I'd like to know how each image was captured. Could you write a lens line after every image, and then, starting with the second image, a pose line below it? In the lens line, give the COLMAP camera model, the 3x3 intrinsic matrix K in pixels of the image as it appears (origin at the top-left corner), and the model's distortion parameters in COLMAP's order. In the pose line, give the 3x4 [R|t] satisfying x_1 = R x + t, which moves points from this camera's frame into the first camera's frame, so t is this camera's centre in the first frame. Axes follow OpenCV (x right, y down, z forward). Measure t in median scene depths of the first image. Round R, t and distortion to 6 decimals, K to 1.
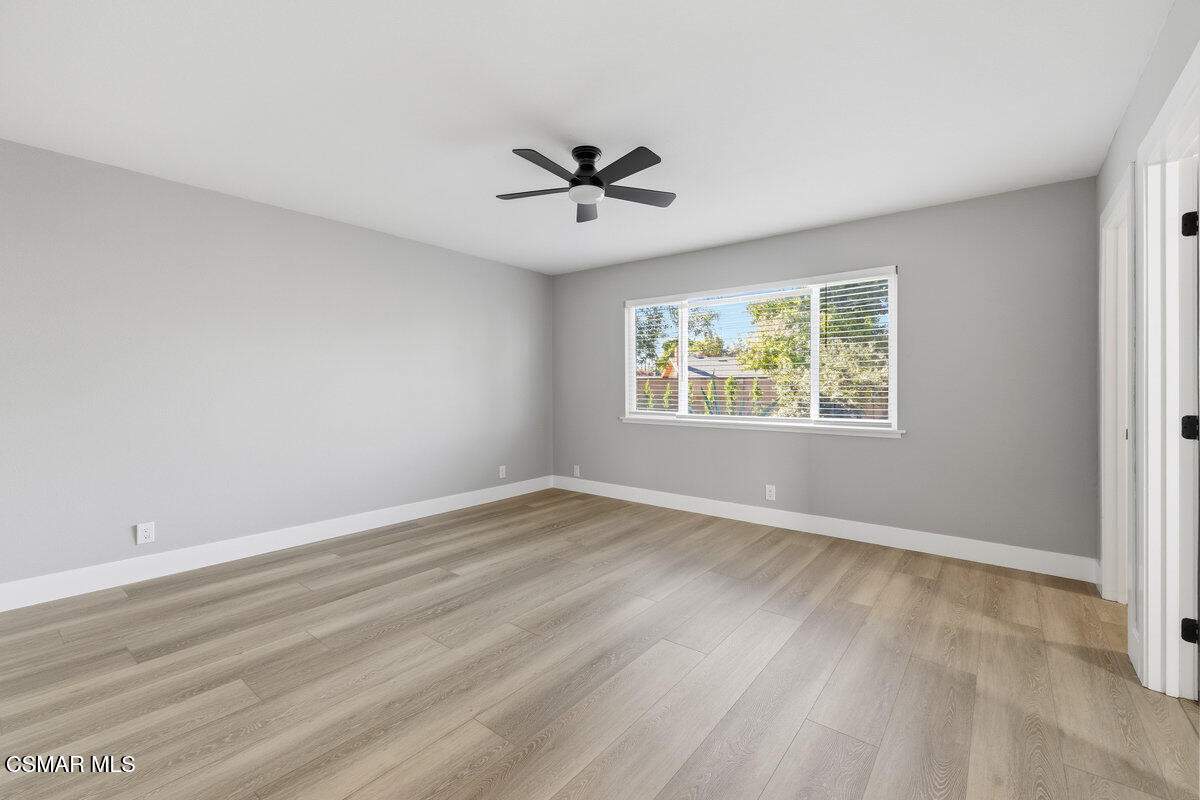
lens RADIAL K [[505.9, 0, 603.6], [0, 505.9, 393.4], [0, 0, 1]] dist [0.004038, 0.000142]
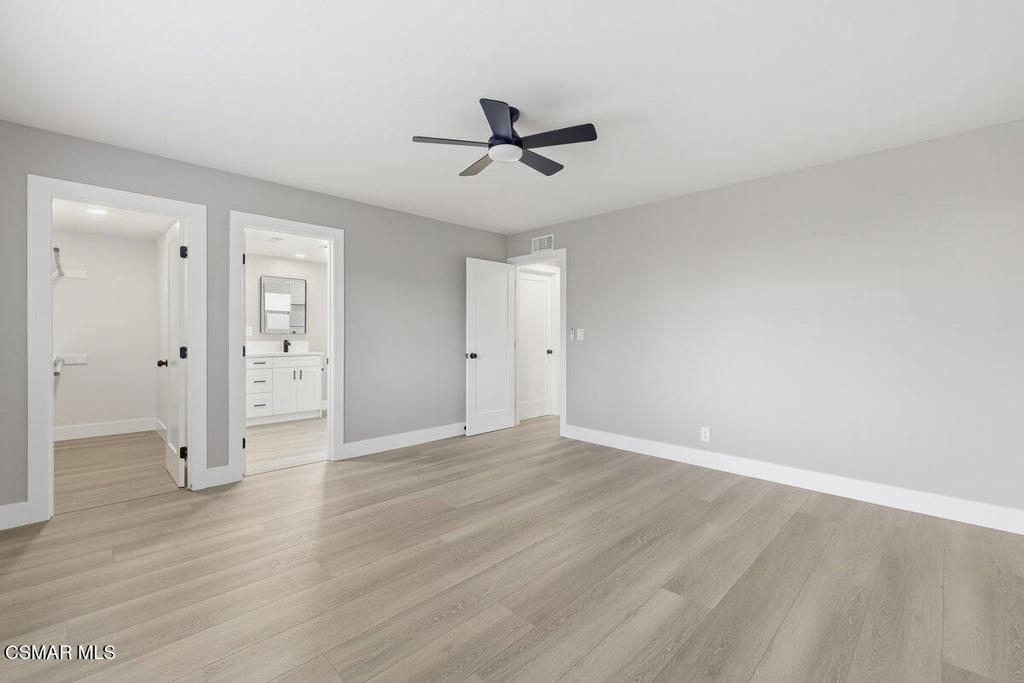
lens RADIAL K [[431.7, 0, 515.0], [0, 431.7, 335.9], [0, 0, 1]] dist [0.004038, 0.000142]
pose [[-0.993697, -0.005680, 0.111956, -0.140047], [-0.003665, 0.999828, 0.018193, -0.025284], [-0.112040, 0.017668, -0.993547, 1.699608]]
